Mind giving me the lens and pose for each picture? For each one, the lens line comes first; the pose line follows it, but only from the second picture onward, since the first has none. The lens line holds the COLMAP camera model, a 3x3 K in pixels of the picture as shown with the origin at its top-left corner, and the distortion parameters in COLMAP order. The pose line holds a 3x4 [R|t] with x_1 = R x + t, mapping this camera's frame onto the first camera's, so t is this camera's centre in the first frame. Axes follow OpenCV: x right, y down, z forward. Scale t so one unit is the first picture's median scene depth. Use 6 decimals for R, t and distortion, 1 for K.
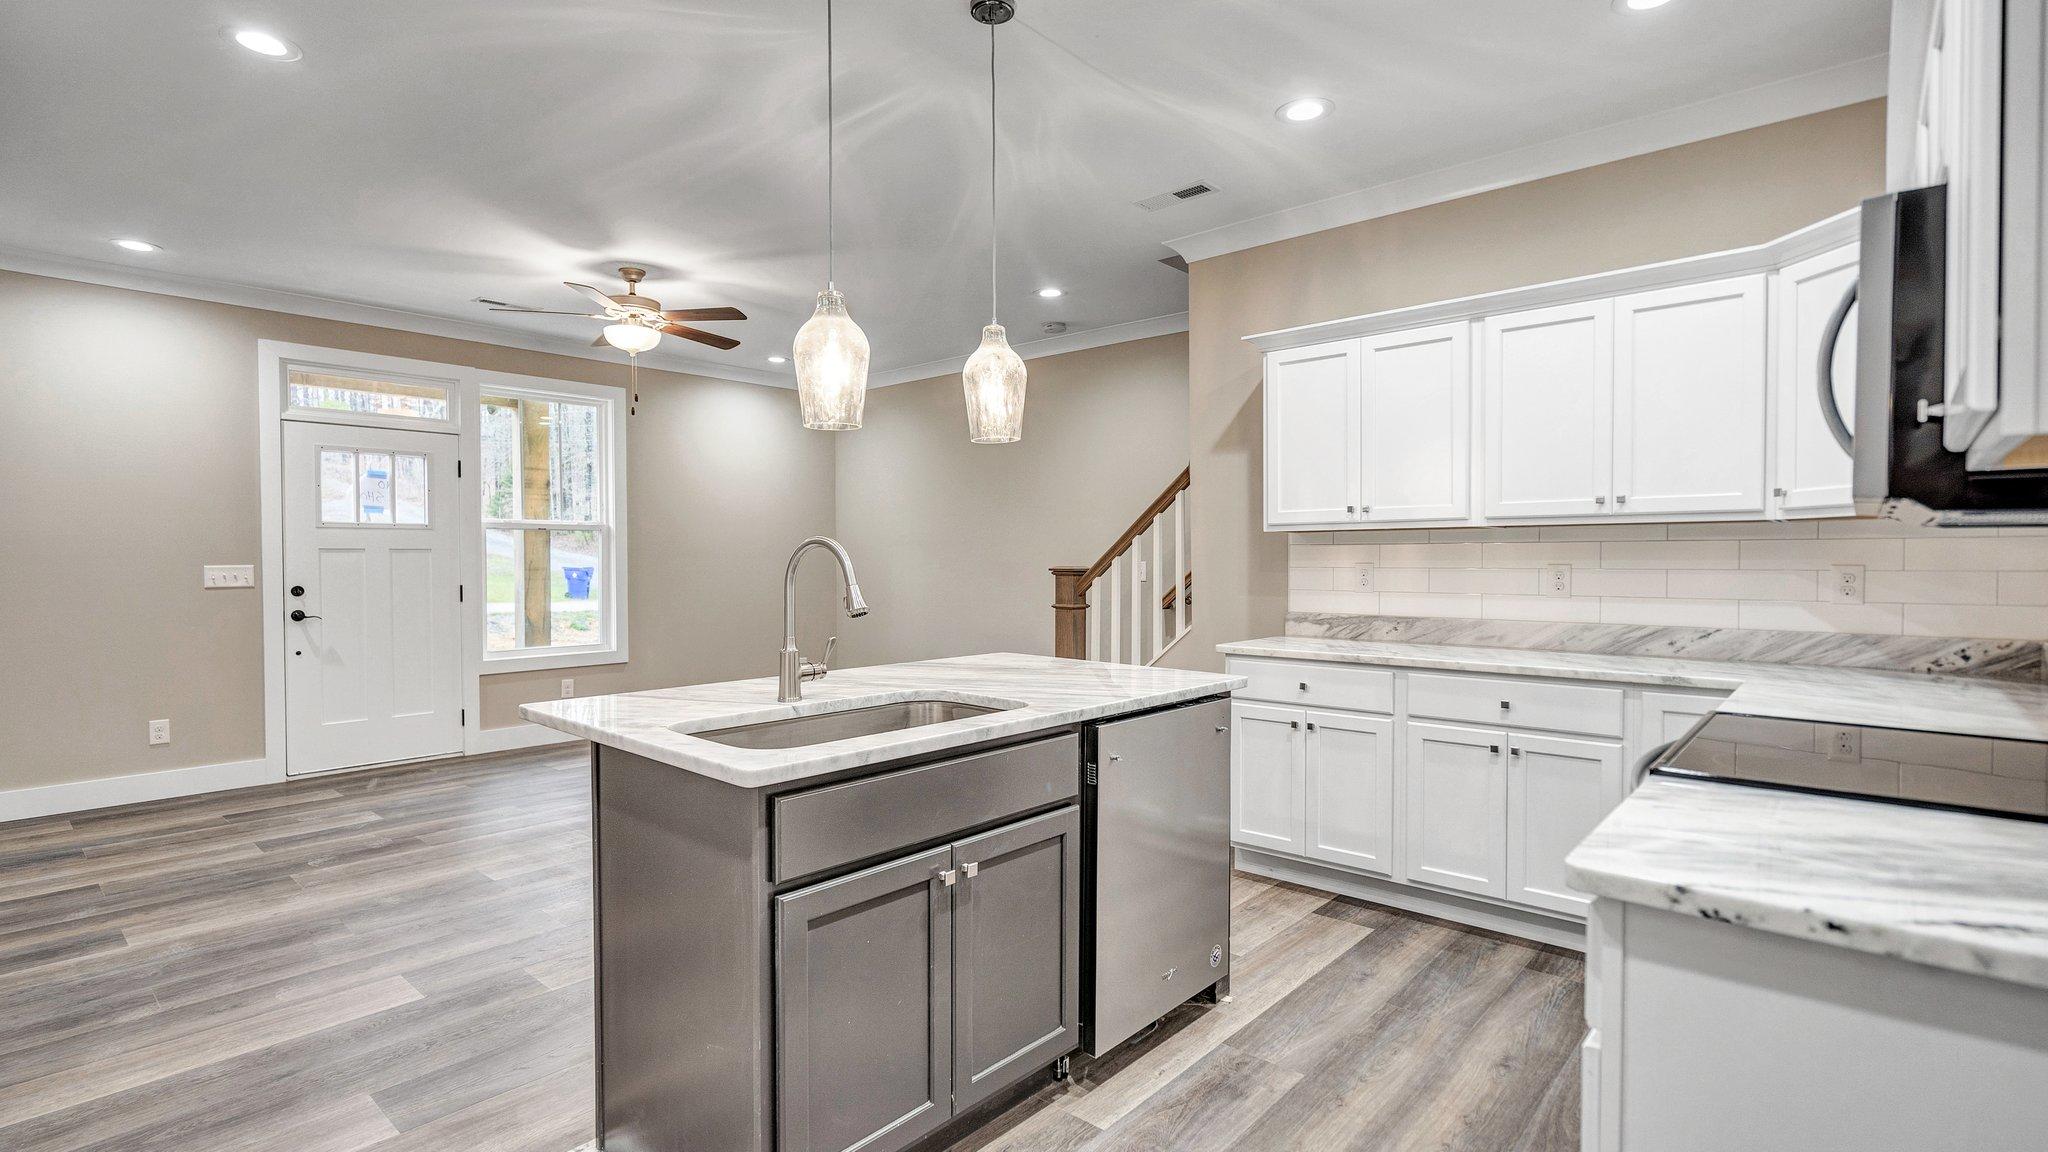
lens RADIAL K [[957.1, 0, 1014.5], [0, 957.1, 580.7], [0, 0, 1]] dist [0.002377, 0.000823]
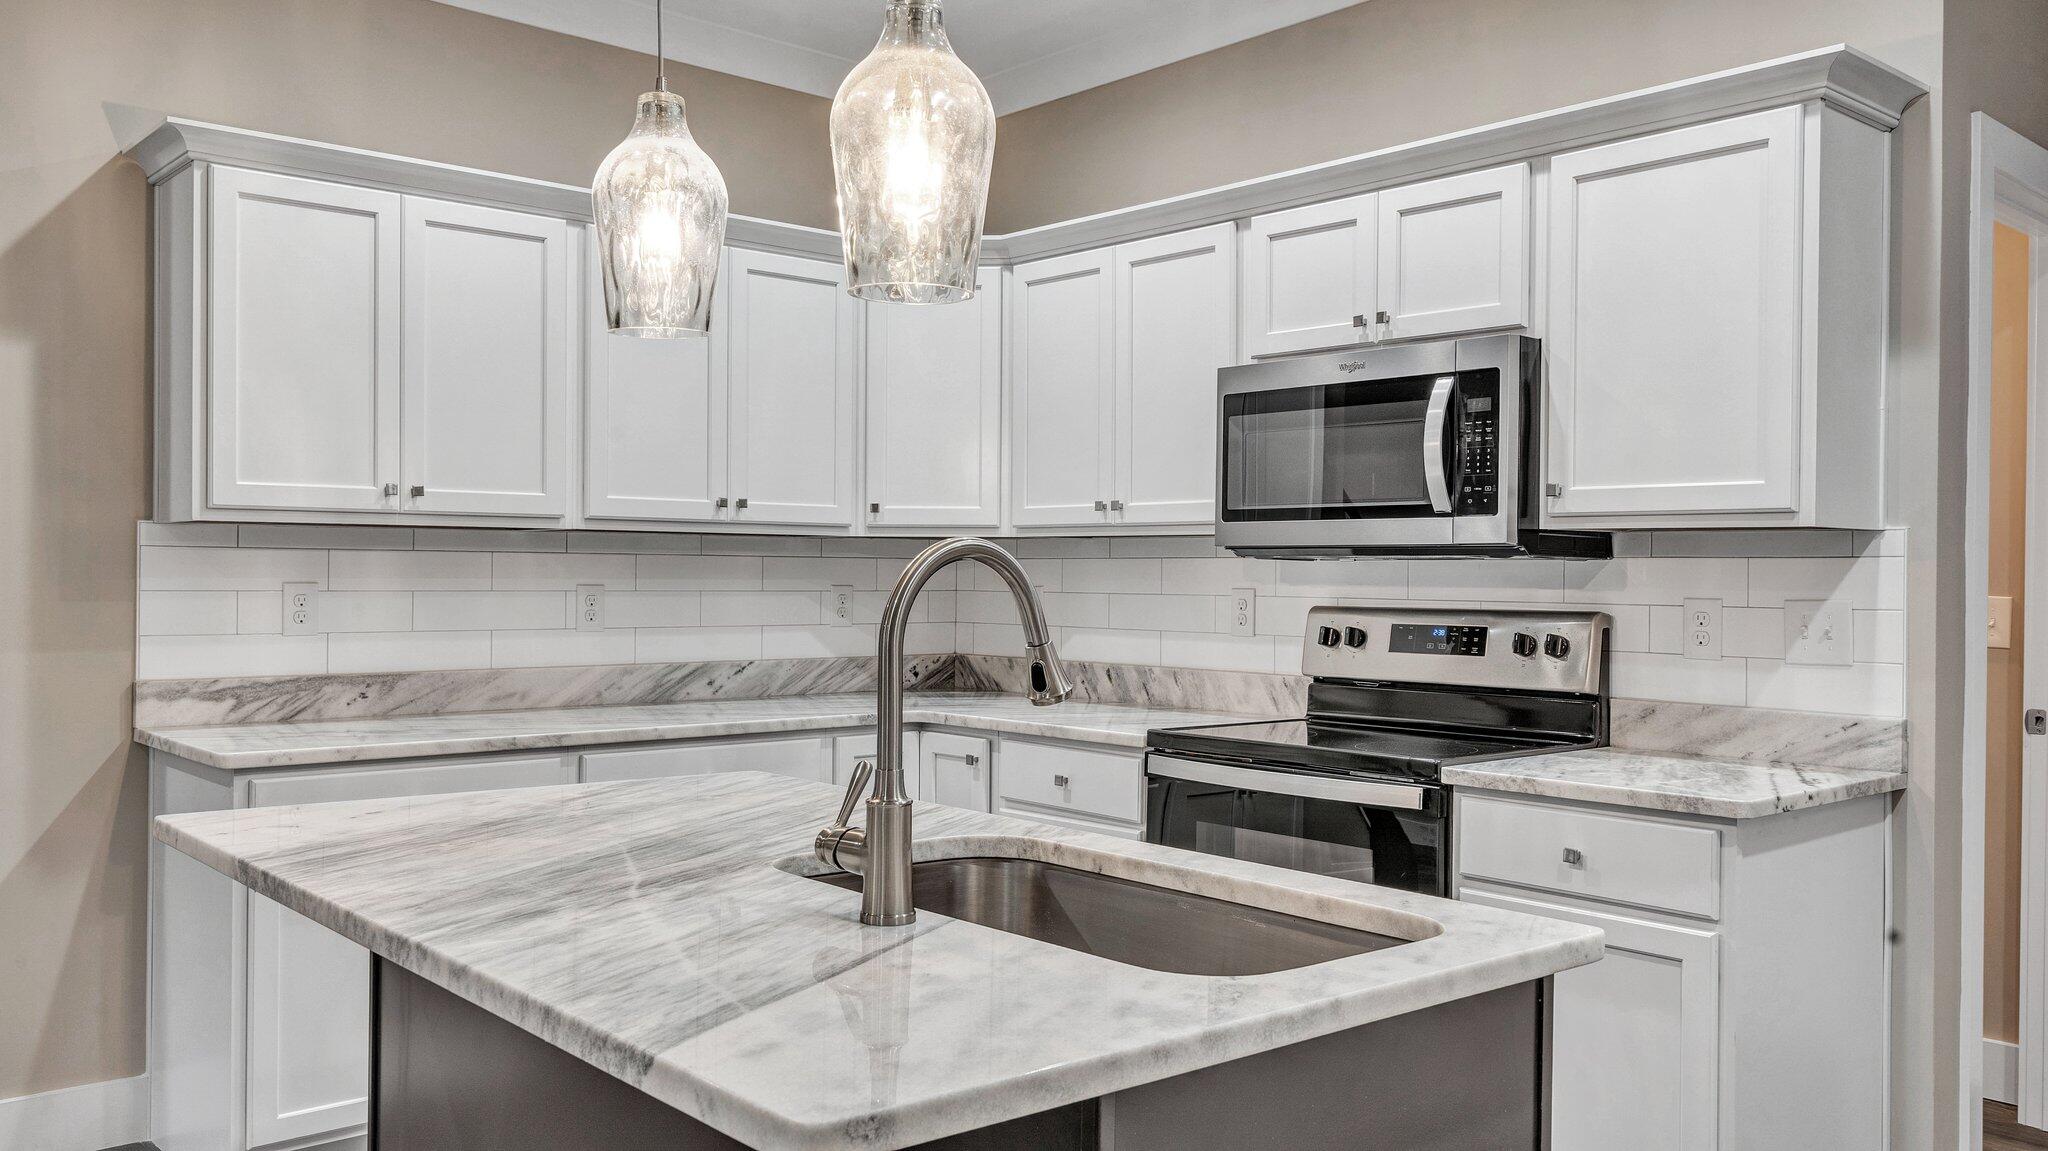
lens RADIAL K [[1624.8, 0, 1011.5], [0, 1624.8, 575.9], [0, 0, 1]] dist [0.011536, 0.007407]
pose [[0.124016, 0.004118, 0.992272, -0.542728], [0.016643, 0.999842, -0.006230, -0.010027], [-0.992141, 0.017287, 0.123928, 0.488950]]
